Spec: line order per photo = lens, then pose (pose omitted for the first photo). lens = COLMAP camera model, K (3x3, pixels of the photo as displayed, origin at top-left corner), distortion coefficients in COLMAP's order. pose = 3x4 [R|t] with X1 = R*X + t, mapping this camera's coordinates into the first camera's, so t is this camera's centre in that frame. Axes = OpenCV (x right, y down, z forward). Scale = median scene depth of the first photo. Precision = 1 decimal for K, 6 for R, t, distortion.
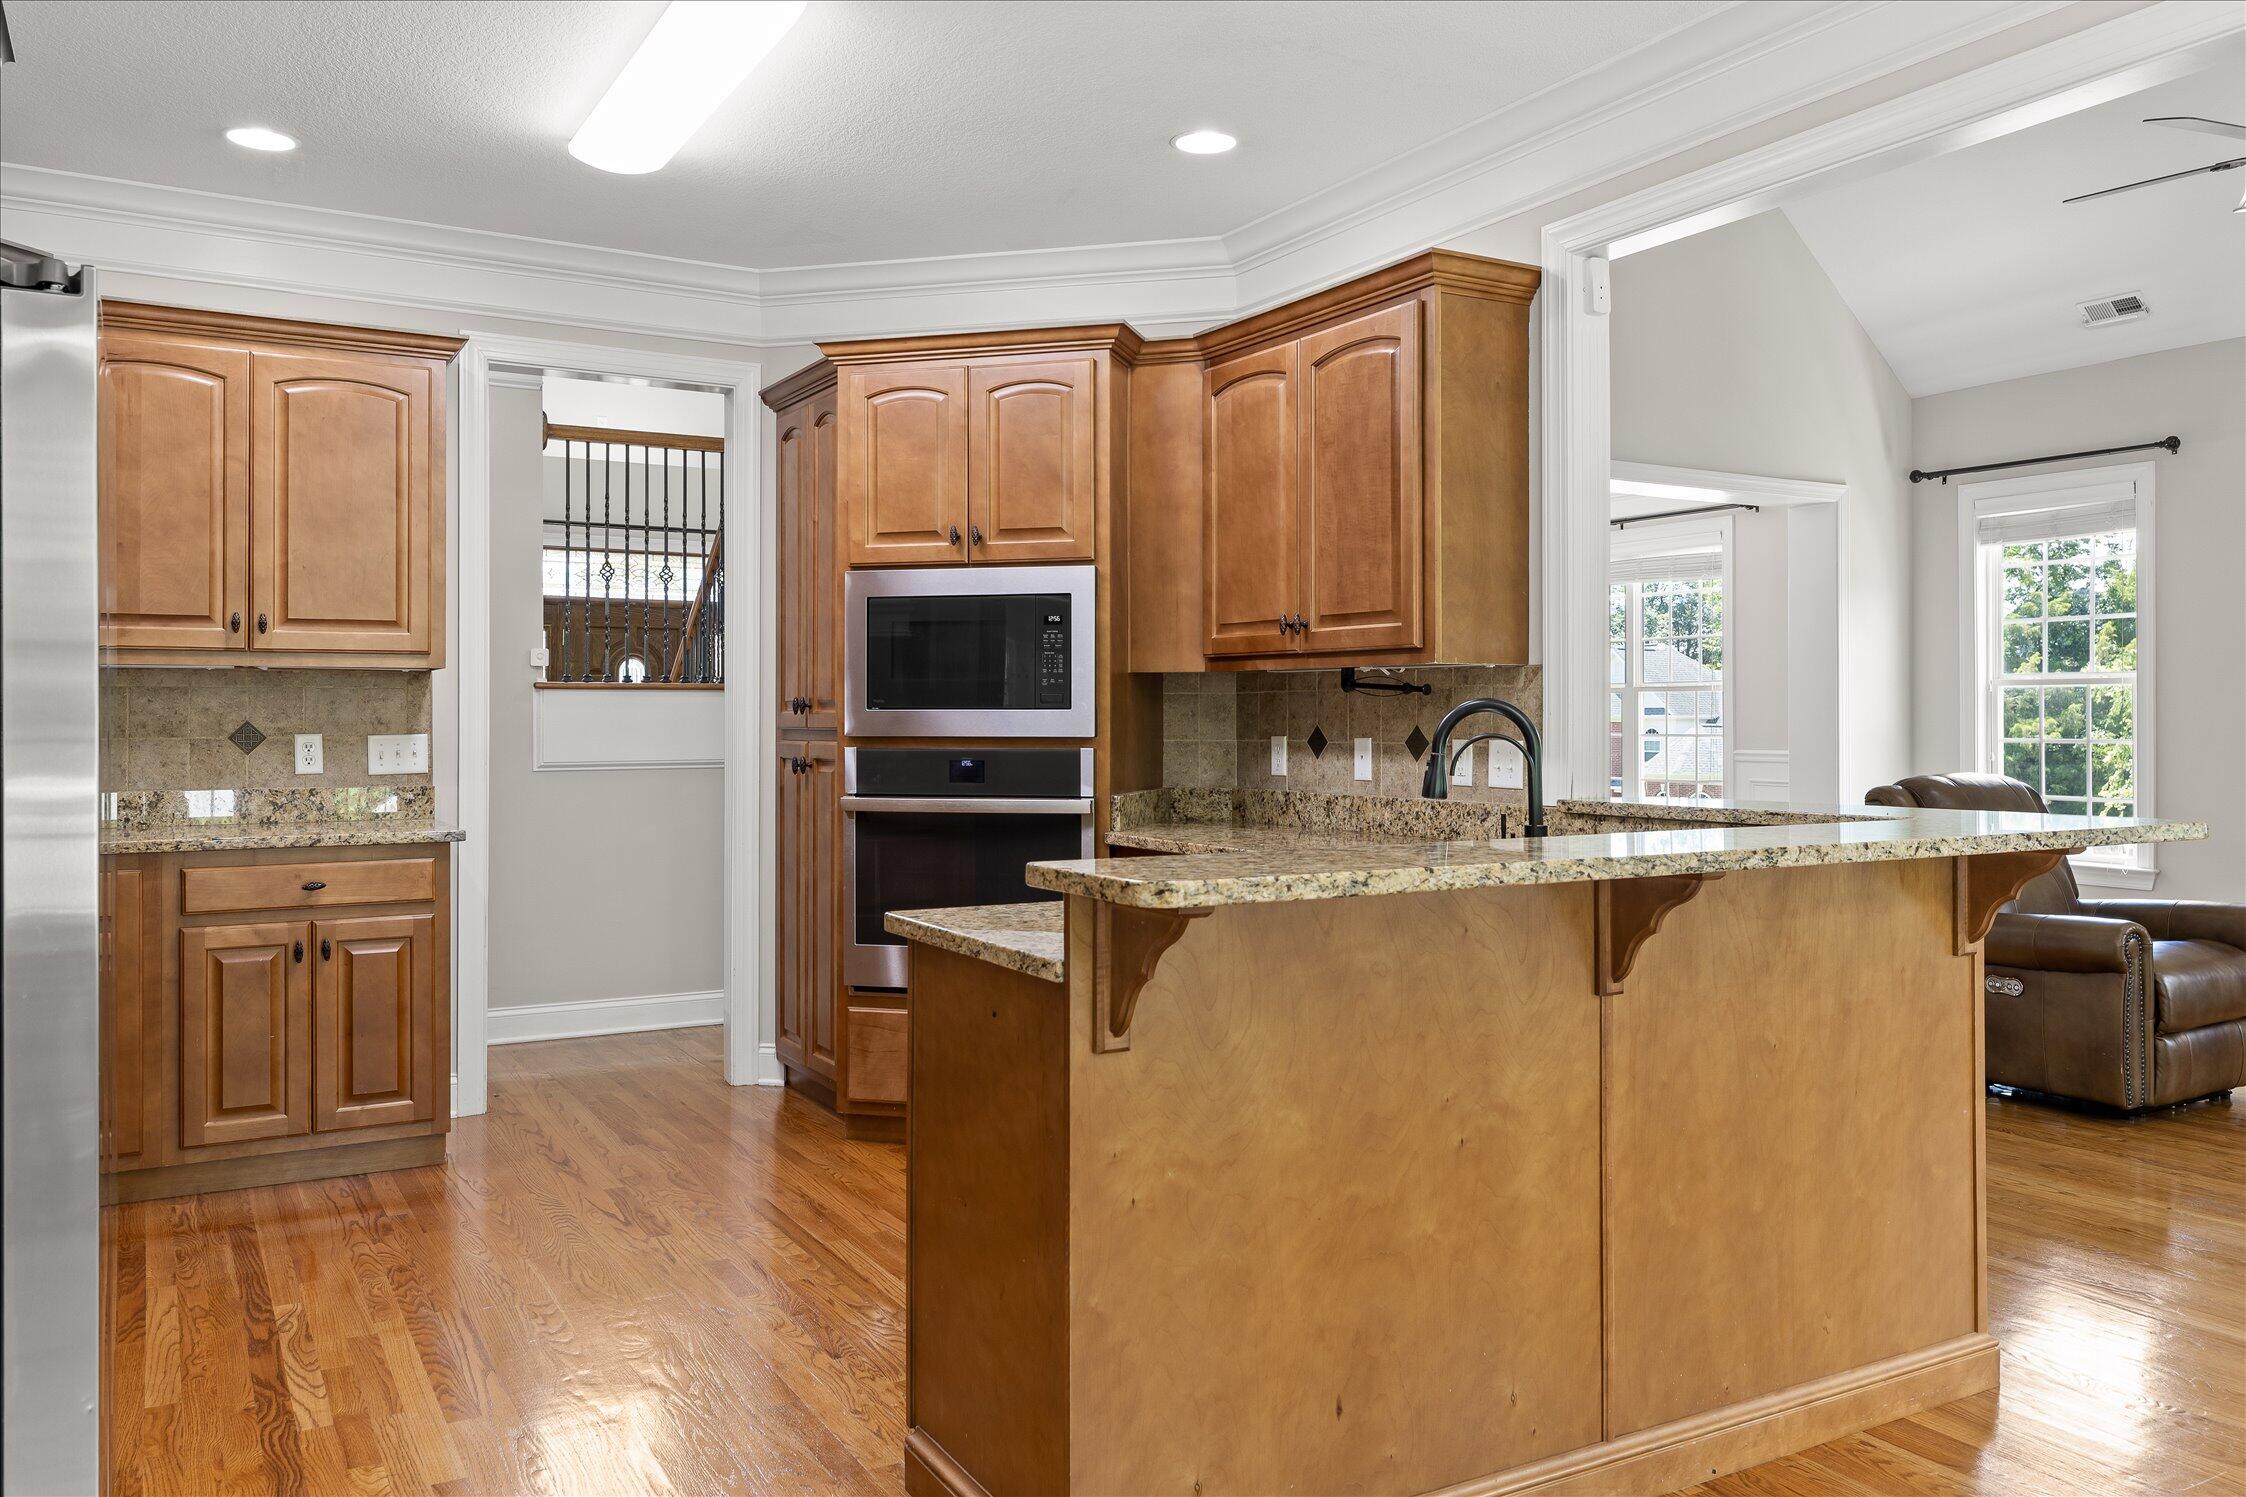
lens RADIAL K [[1672.5, 0, 1126.3], [0, 1672.5, 730.5], [0, 0, 1]] dist [0.004881, -0.003620]
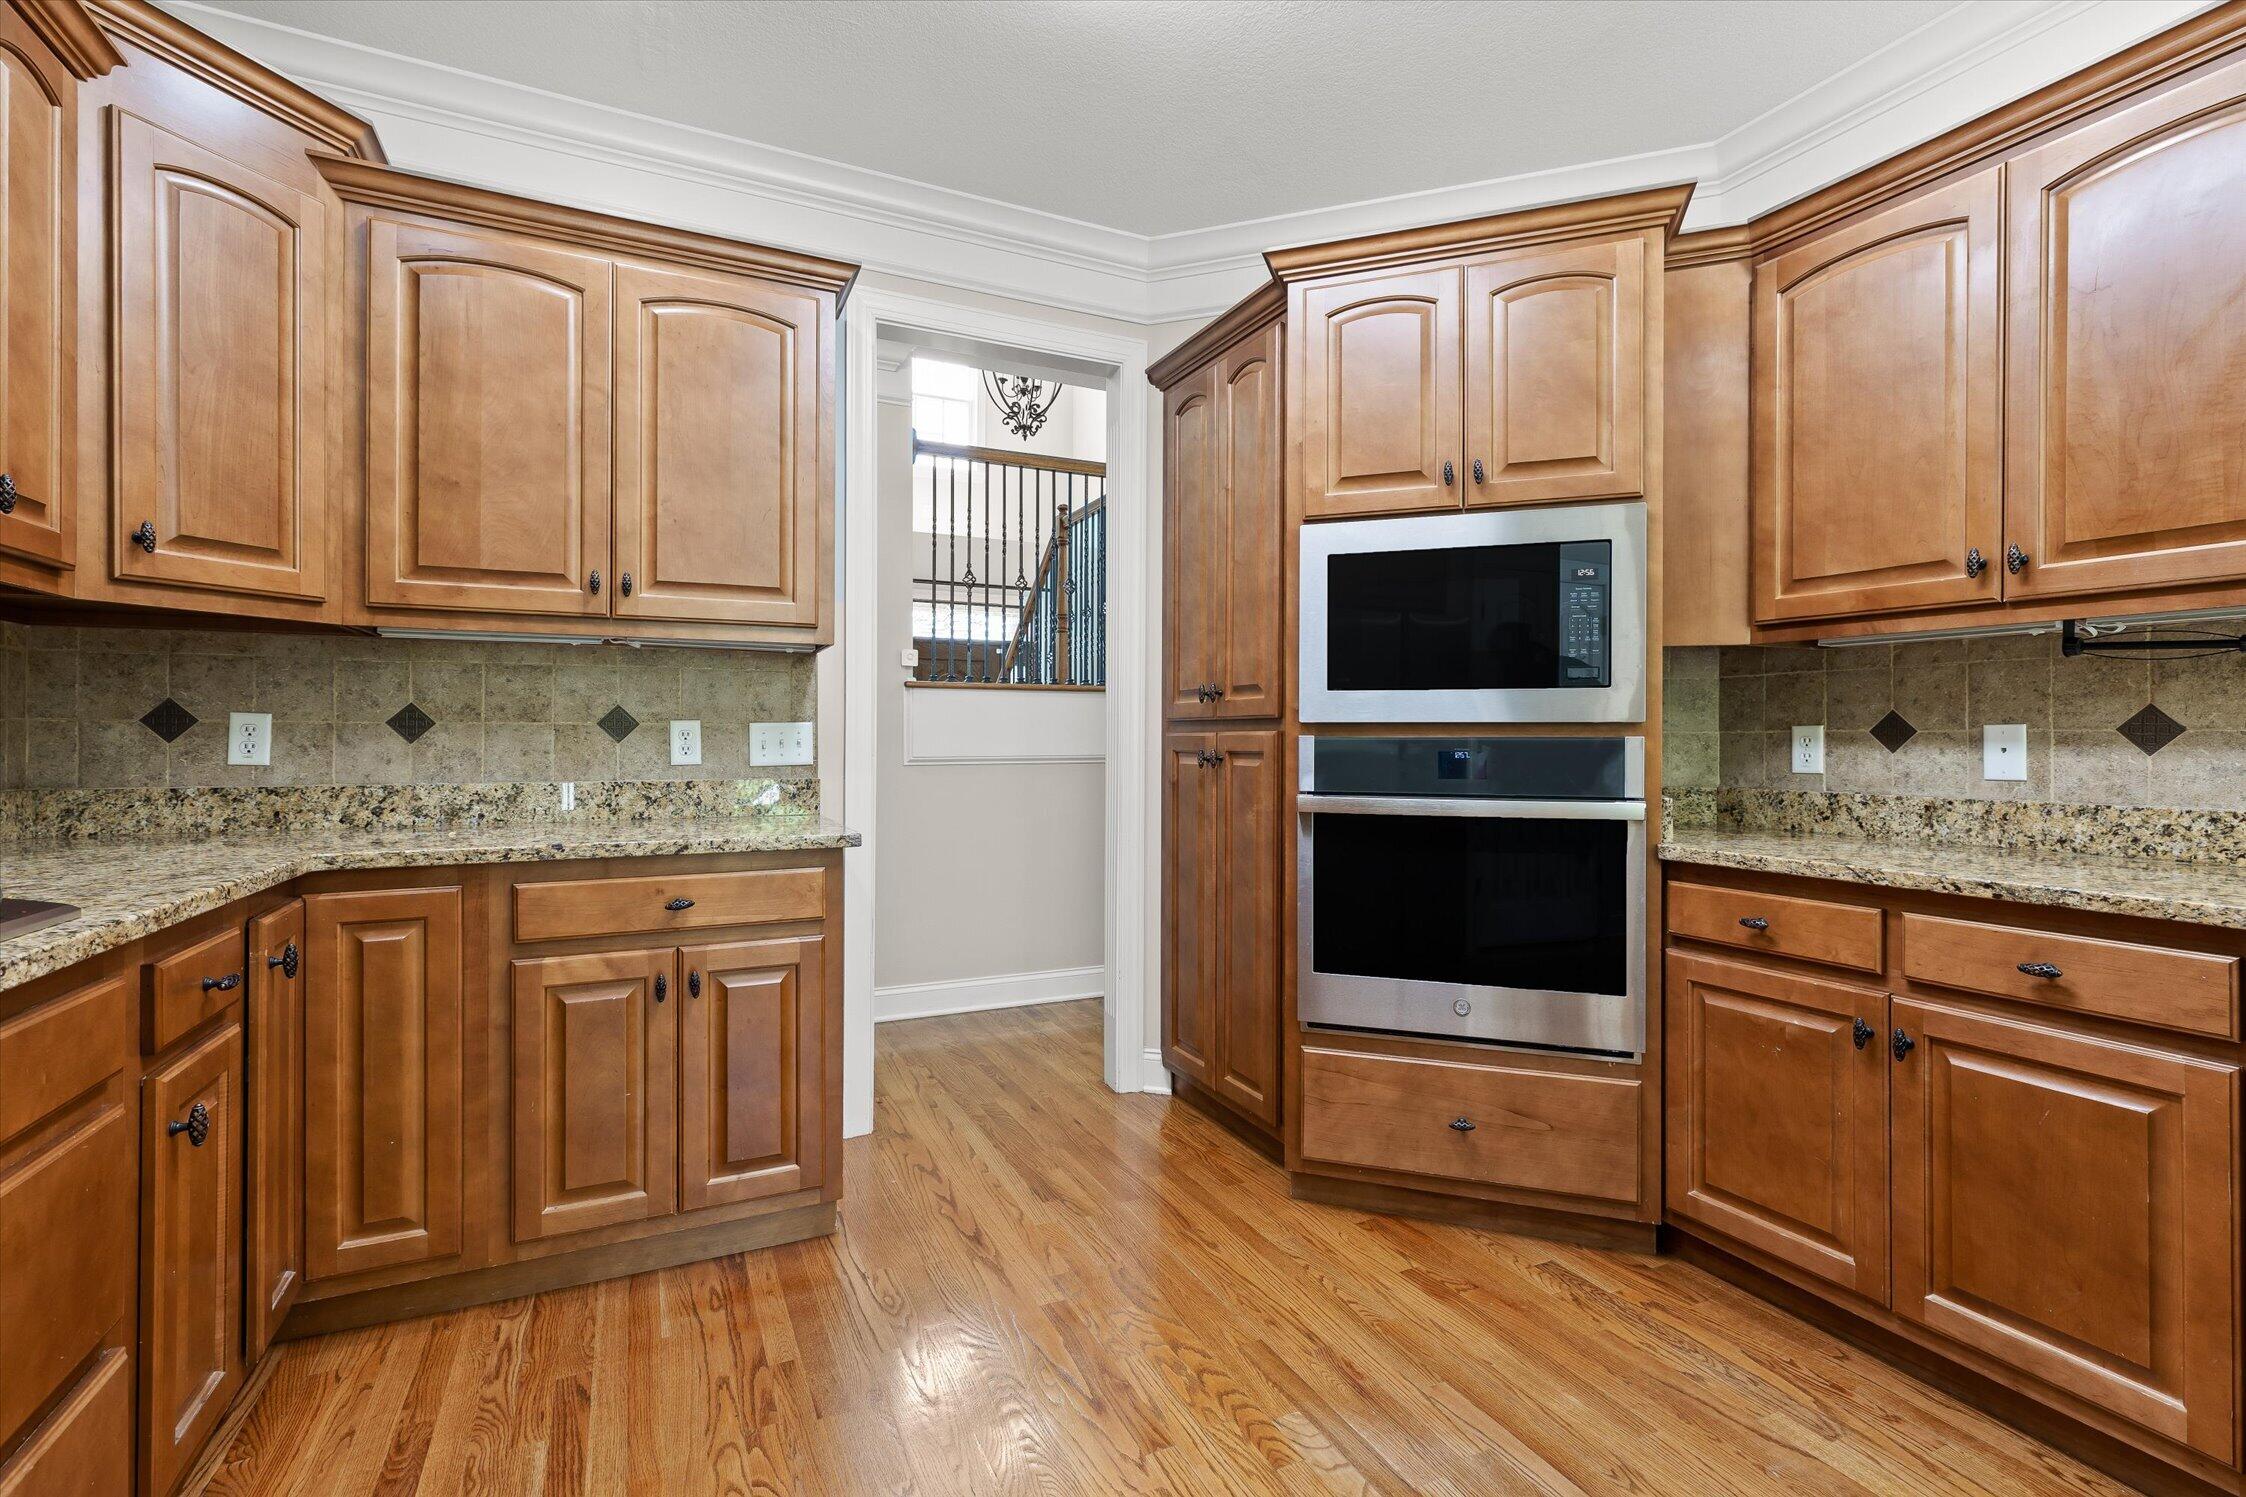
lens RADIAL K [[1012.3, 0, 1119.5], [0, 1012.3, 751.6], [0, 0, 1]] dist [0.001300, 0.000198]
pose [[0.996341, 0.004186, -0.085366, -0.218710], [-0.003700, 0.999976, 0.005858, 0.015412], [0.085388, -0.005521, 0.996332, 0.498535]]
